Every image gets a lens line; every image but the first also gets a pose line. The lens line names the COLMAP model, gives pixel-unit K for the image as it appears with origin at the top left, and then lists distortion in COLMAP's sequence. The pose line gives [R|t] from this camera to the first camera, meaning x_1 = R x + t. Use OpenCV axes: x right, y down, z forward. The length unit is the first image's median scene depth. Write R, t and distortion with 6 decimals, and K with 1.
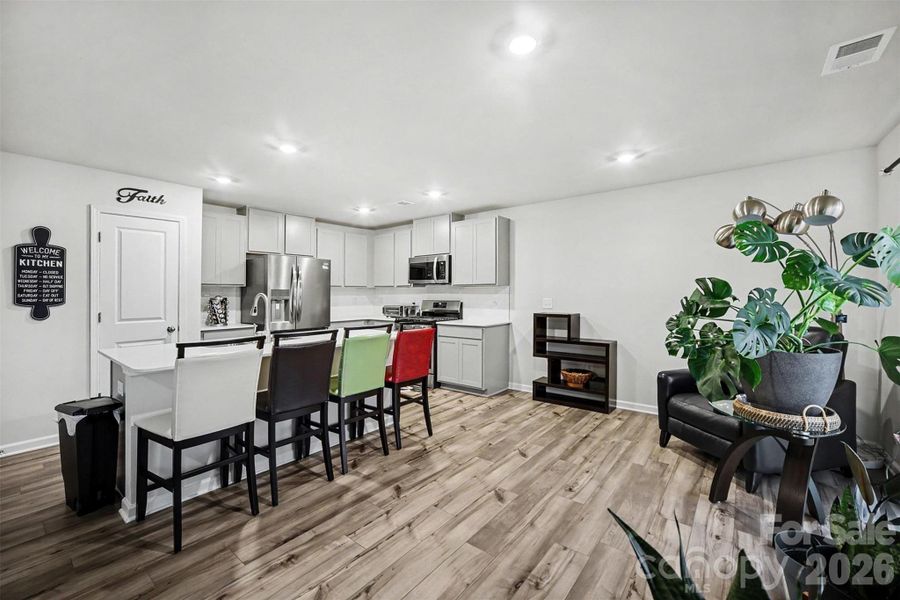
lens RADIAL K [[371.9, 0, 451.7], [0, 371.9, 292.9], [0, 0, 1]] dist [-0.019761, 0.005844]
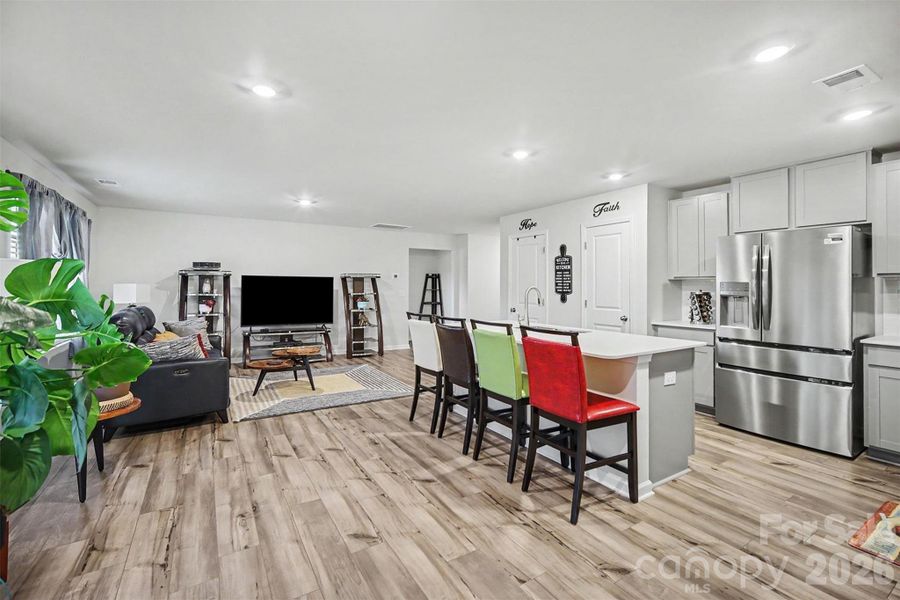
lens RADIAL K [[395.1, 0, 448.6], [0, 395.1, 282.3], [0, 0, 1]] dist [-0.013908, 0.007892]
pose [[-0.334714, -0.008767, -0.942279, 0.649655], [-0.005724, 0.999957, -0.007271, -0.000549], [0.942303, 0.002960, -0.334749, 1.080006]]
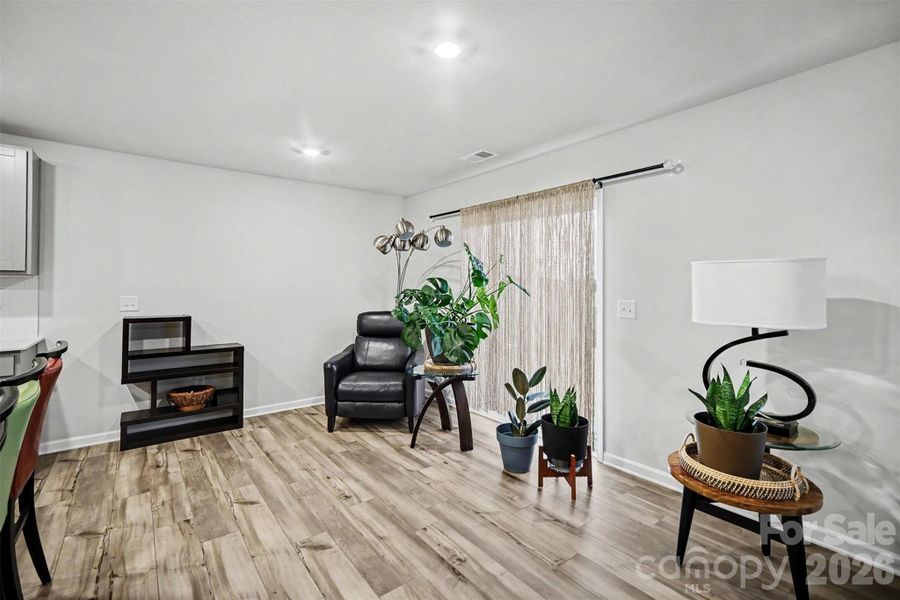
lens RADIAL K [[403.9, 0, 446.7], [0, 403.9, 277.8], [0, 0, 1]] dist [-0.019626, 0.010282]
pose [[0.232161, 0.025145, 0.972352, -0.481604], [-0.003256, 0.999680, -0.025074, -0.002169], [-0.972672, 0.002655, 0.232169, 0.390276]]
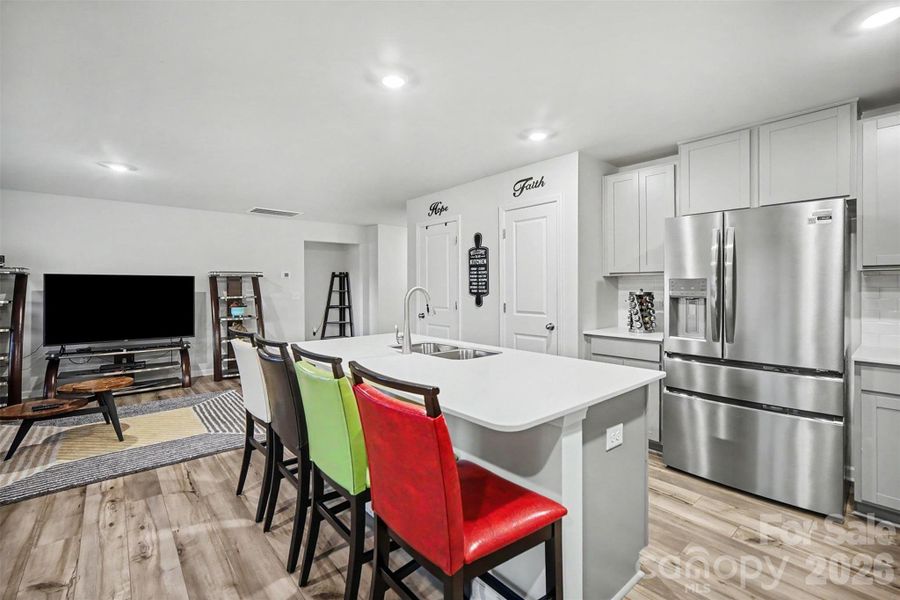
lens RADIAL K [[395.1, 0, 448.1], [0, 395.1, 291.4], [0, 0, 1]] dist [-0.013908, 0.007892]
pose [[-0.188162, 0.018518, -0.981963, 0.242352], [0.003720, 0.999828, 0.018142, -0.003882], [0.982131, -0.000239, -0.188198, 1.128668]]
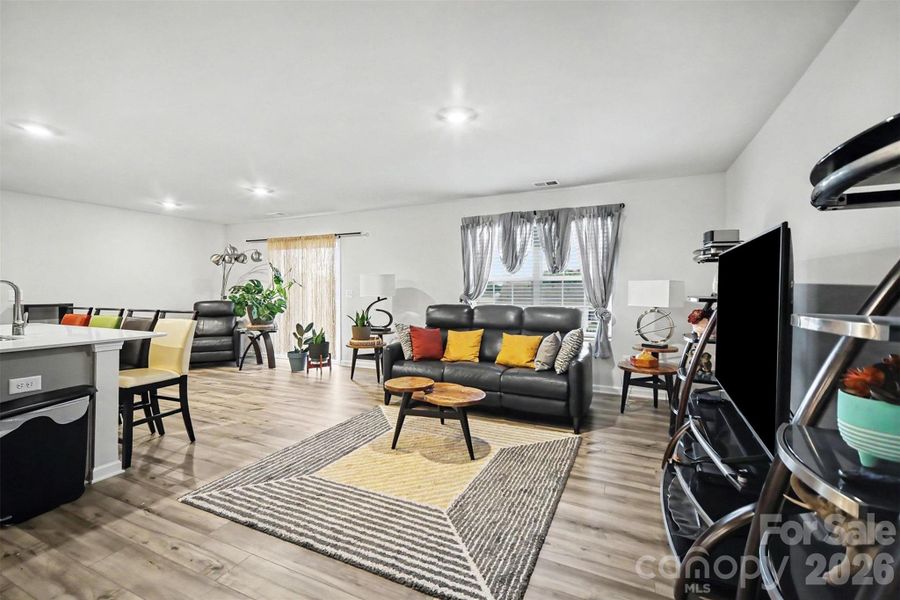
lens RADIAL K [[395.1, 0, 446.3], [0, 395.1, 295.5], [0, 0, 1]] dist [-0.013908, 0.007892]
pose [[-0.224475, -0.011502, 0.974412, -1.540668], [0.002447, 0.999921, 0.012367, 0.027901], [-0.974477, 0.005161, -0.224429, 0.177369]]
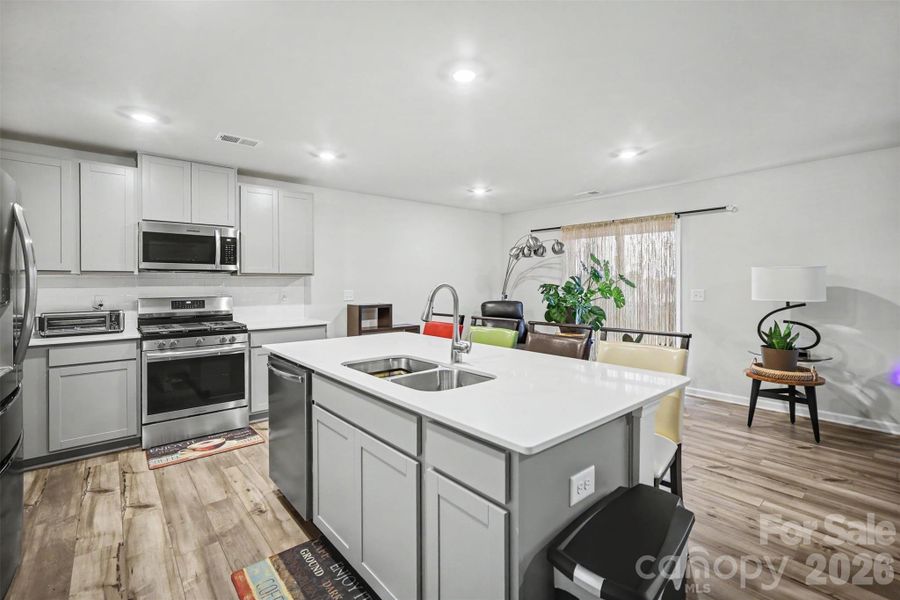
lens RADIAL K [[403.9, 0, 446.7], [0, 403.9, 279.4], [0, 0, 1]] dist [-0.019626, 0.010282]
pose [[0.198920, 0.012858, 0.979931, -1.090854], [0.004299, 0.999893, -0.013993, 0.003870], [-0.980006, 0.006996, 0.198844, 0.801485]]
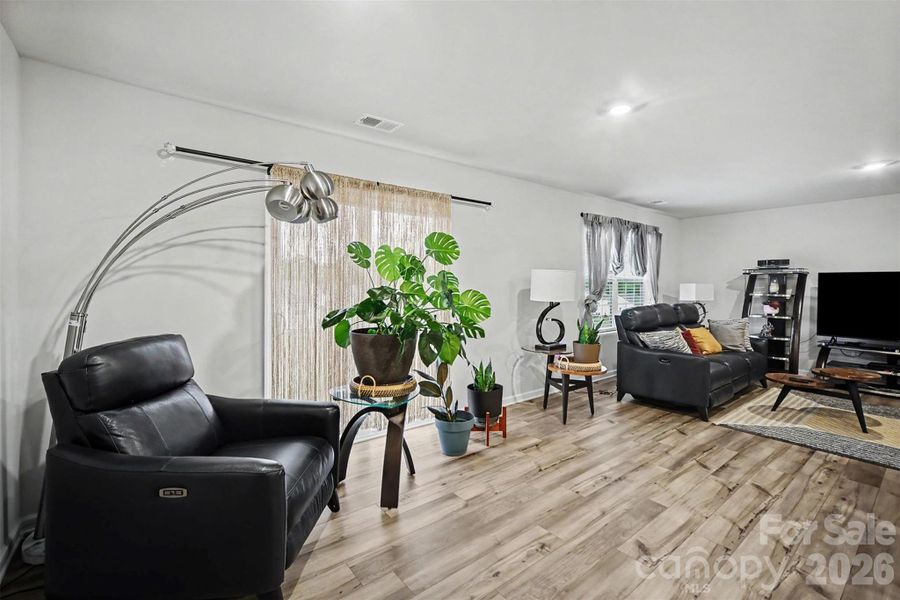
lens RADIAL K [[403.9, 0, 449.5], [0, 403.9, 282.8], [0, 0, 1]] dist [-0.019626, 0.010282]
pose [[-0.973799, 0.003772, 0.227381, 0.243519], [0.002835, 0.999986, -0.004447, 0.000364], [-0.227395, -0.003686, -0.973796, 1.402848]]
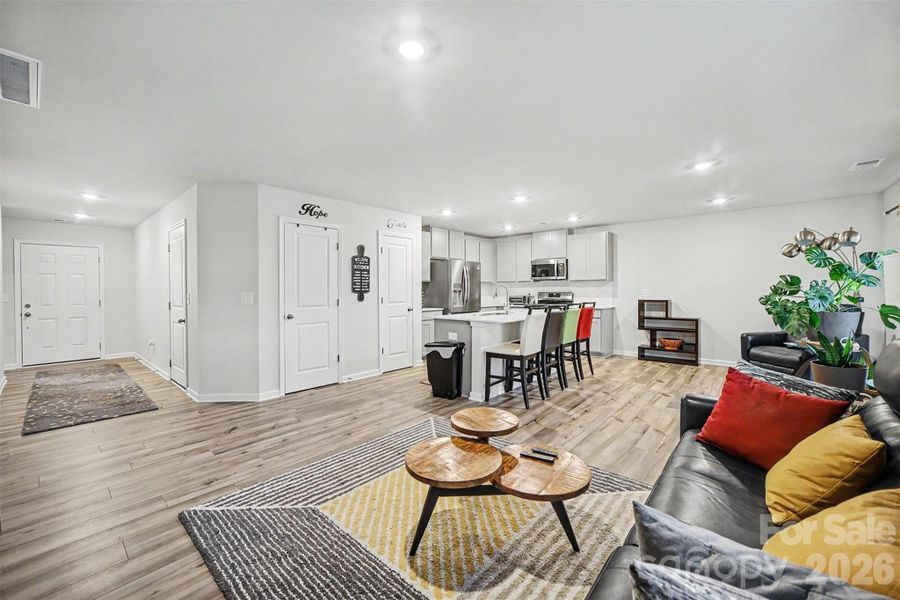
lens RADIAL K [[358.9, 0, 455.5], [0, 358.9, 289.8], [0, 0, 1]] dist [-0.015624, 0.003442]
pose [[0.999256, -0.001601, -0.038526, -0.618925], [0.001612, 0.999999, 0.000257, 0.021050], [0.038526, -0.000319, 0.999258, -0.589353]]
